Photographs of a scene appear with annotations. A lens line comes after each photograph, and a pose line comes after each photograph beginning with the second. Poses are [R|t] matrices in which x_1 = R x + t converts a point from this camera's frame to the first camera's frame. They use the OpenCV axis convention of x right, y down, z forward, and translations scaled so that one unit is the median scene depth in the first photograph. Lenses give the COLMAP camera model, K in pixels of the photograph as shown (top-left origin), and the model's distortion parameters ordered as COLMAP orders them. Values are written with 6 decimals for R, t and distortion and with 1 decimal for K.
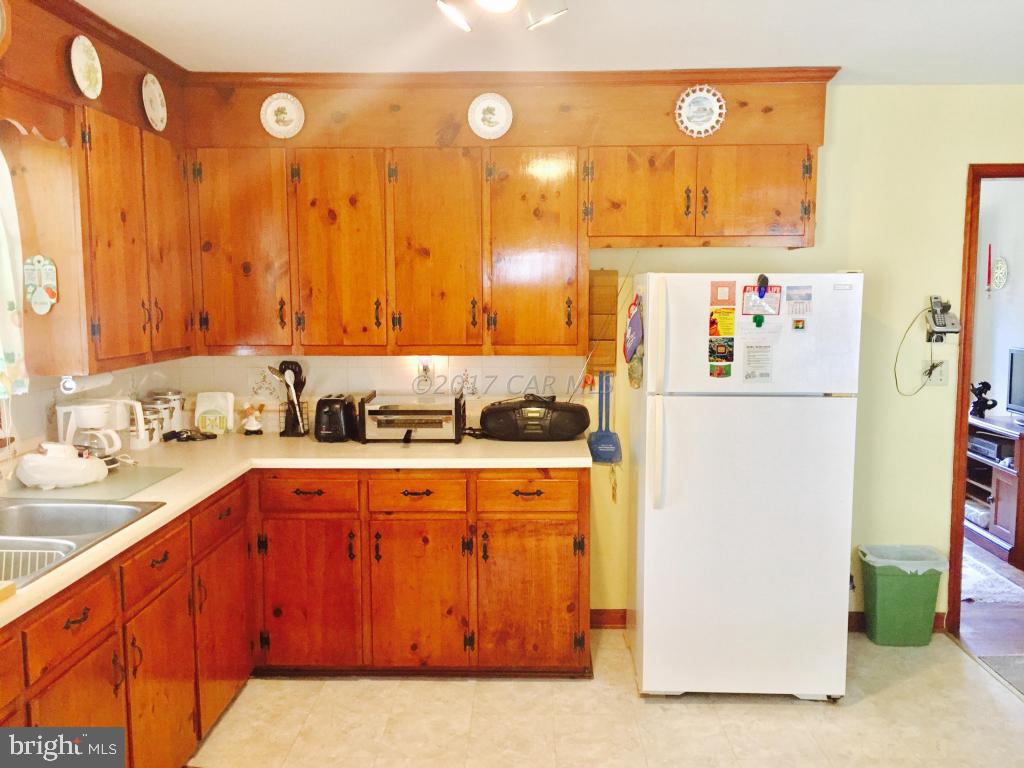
lens RADIAL K [[876.7, 0, 512.0], [0, 876.7, 384.0], [0, 0, 1]] dist [0.068910, -0.115100]
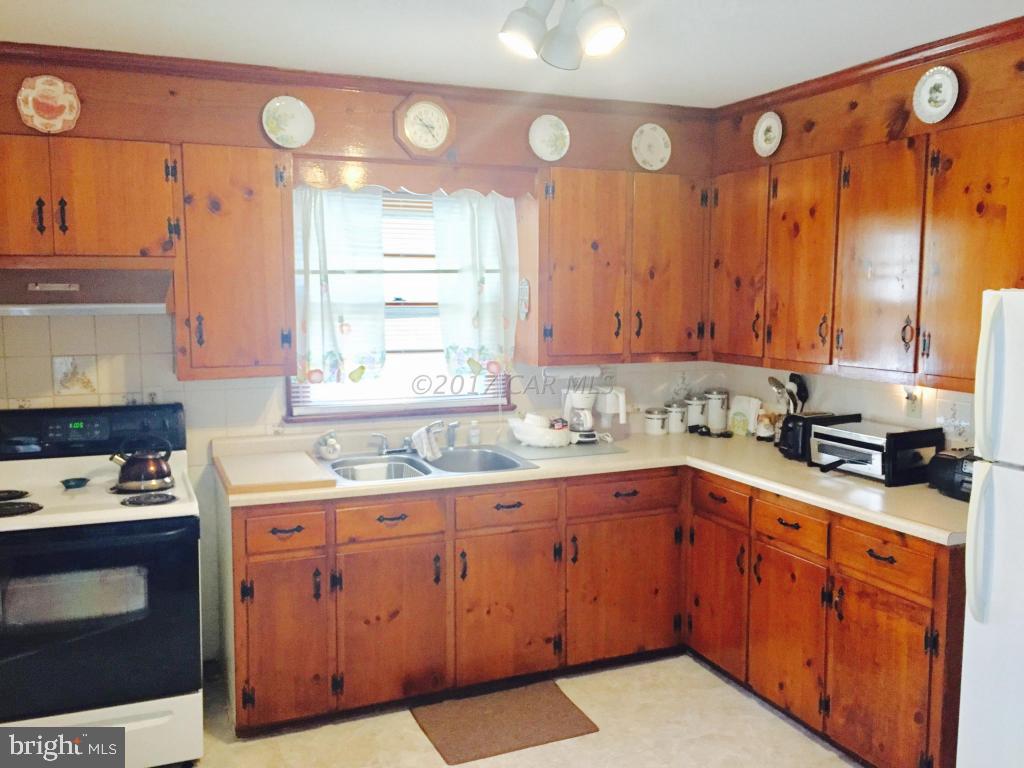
lens RADIAL K [[876.7, 0, 512.0], [0, 876.7, 384.0], [0, 0, 1]] dist [0.068910, -0.115100]
pose [[0.420469, 0.099845, -0.901796, 0.590083], [-0.097729, 0.993128, 0.064390, -0.054023], [0.902028, 0.061058, 0.427338, 0.320872]]
